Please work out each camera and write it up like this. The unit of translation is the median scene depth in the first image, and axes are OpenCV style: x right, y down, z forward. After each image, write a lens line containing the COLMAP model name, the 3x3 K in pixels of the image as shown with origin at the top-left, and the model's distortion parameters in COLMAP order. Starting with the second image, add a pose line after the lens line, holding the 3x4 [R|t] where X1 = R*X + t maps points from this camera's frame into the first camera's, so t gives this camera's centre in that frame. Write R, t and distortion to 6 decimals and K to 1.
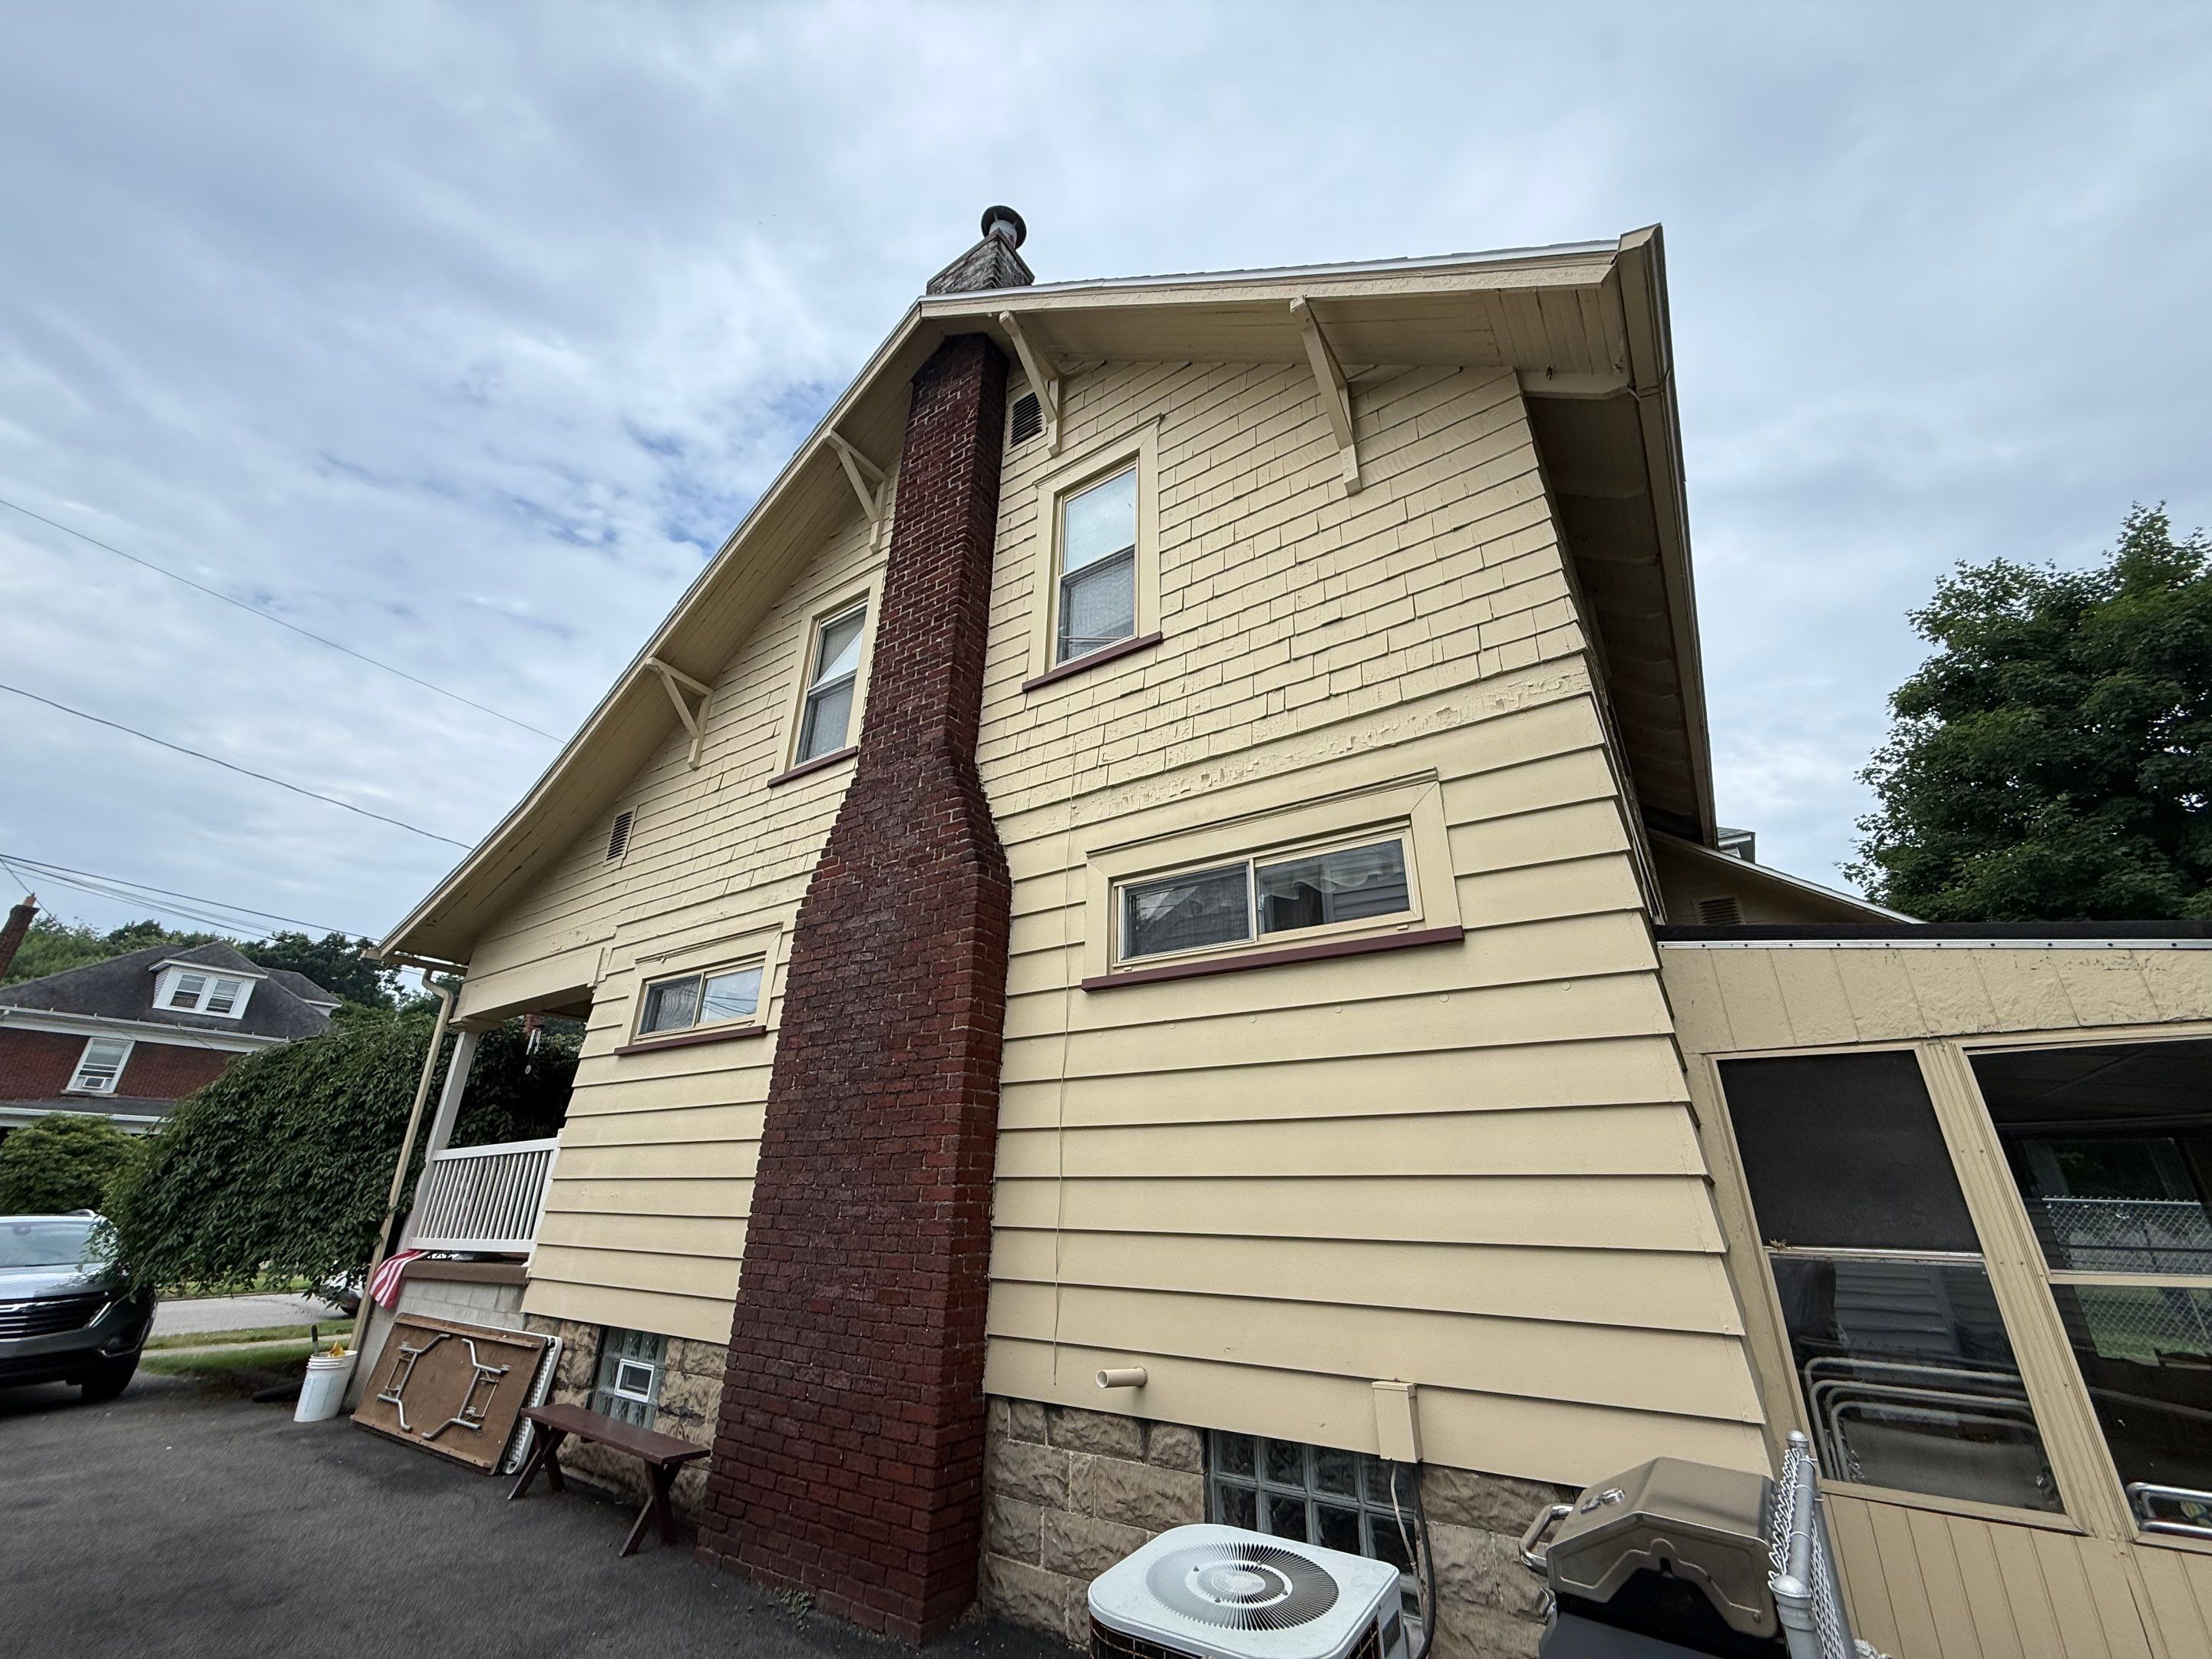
lens RADIAL K [[868.9, 0, 1111.1], [0, 868.9, 843.6], [0, 0, 1]] dist [-0.001455, -0.000049]
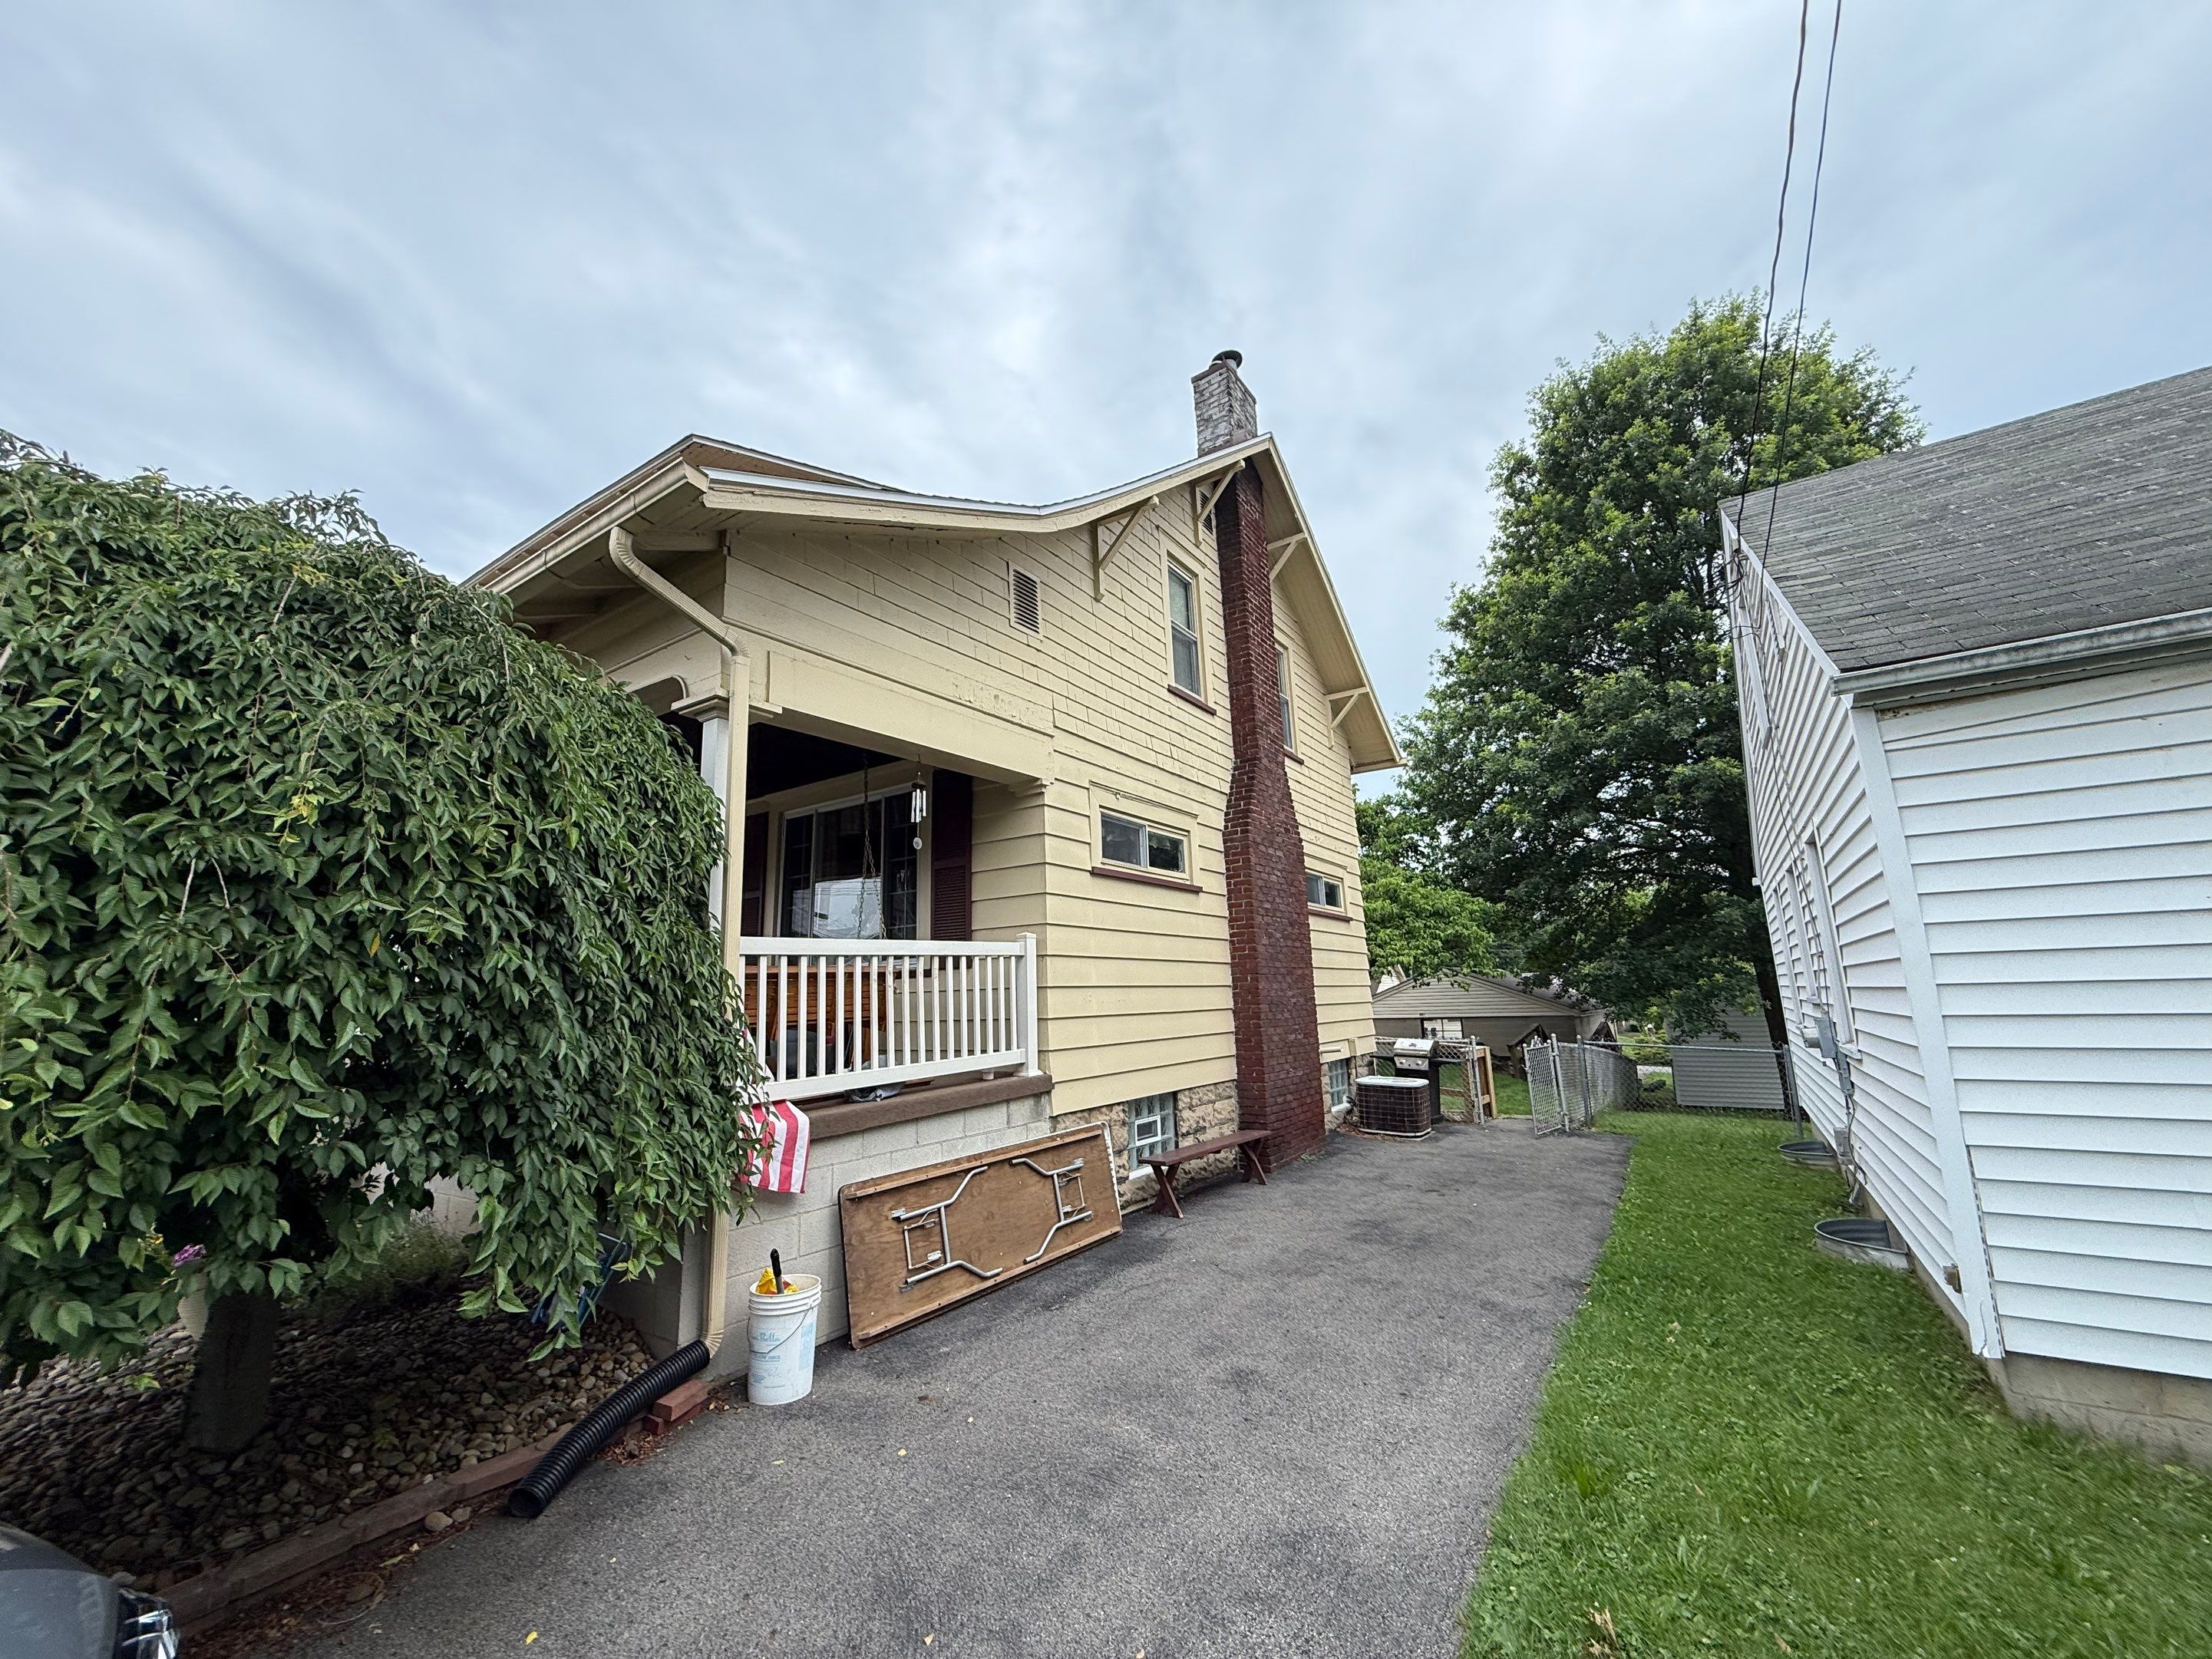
lens RADIAL K [[877.6, 0, 1076.1], [0, 877.6, 836.7], [0, 0, 1]] dist [0.000502, -0.000071]
pose [[0.018875, 0.175436, 0.984310, -1.964694], [-0.355965, 0.921156, -0.157354, 0.459418], [-0.934309, -0.347410, 0.079836, 1.161847]]
